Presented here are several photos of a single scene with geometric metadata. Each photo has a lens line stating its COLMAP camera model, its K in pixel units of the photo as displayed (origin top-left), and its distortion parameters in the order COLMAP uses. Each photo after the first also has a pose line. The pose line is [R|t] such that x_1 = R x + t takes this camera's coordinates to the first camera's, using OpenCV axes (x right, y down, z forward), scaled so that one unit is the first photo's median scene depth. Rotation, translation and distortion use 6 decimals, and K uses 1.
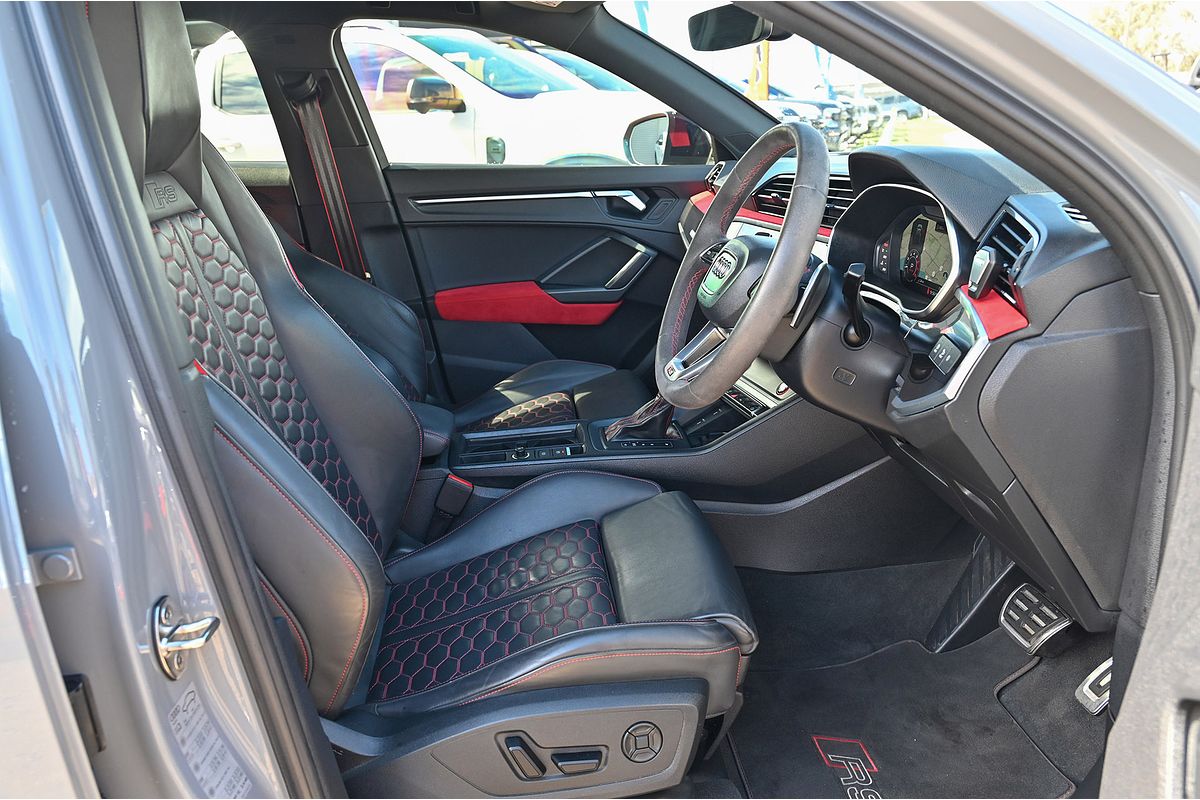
lens RADIAL K [[896.5, 0, 599.6], [0, 896.5, 396.3], [0, 0, 1]] dist [-0.010526, -0.001291]
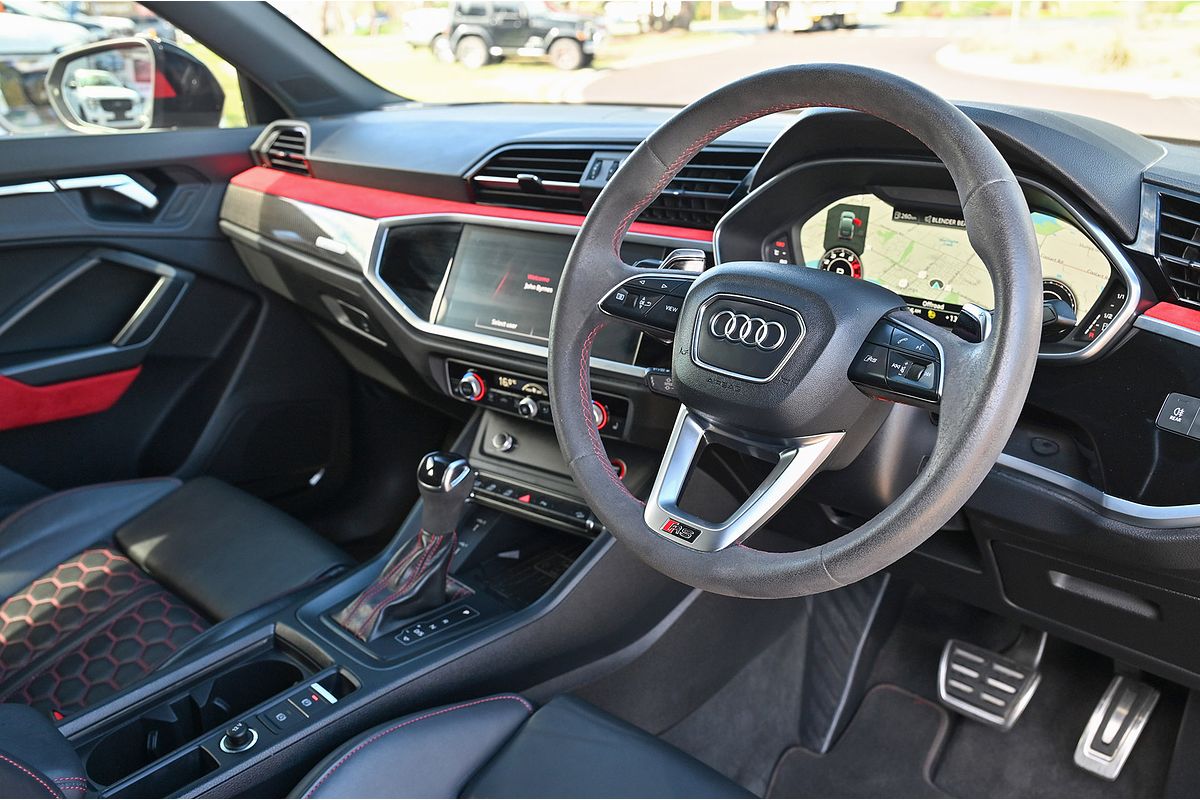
lens RADIAL K [[993.5, 0, 600.0], [0, 993.5, 399.8], [0, 0, 1]] dist [0.016316, 0.004039]
pose [[0.750798, -0.212894, 0.625283, -0.170315], [0.188944, 0.976300, 0.105536, -0.096972], [-0.632932, 0.038907, 0.773229, 0.308722]]
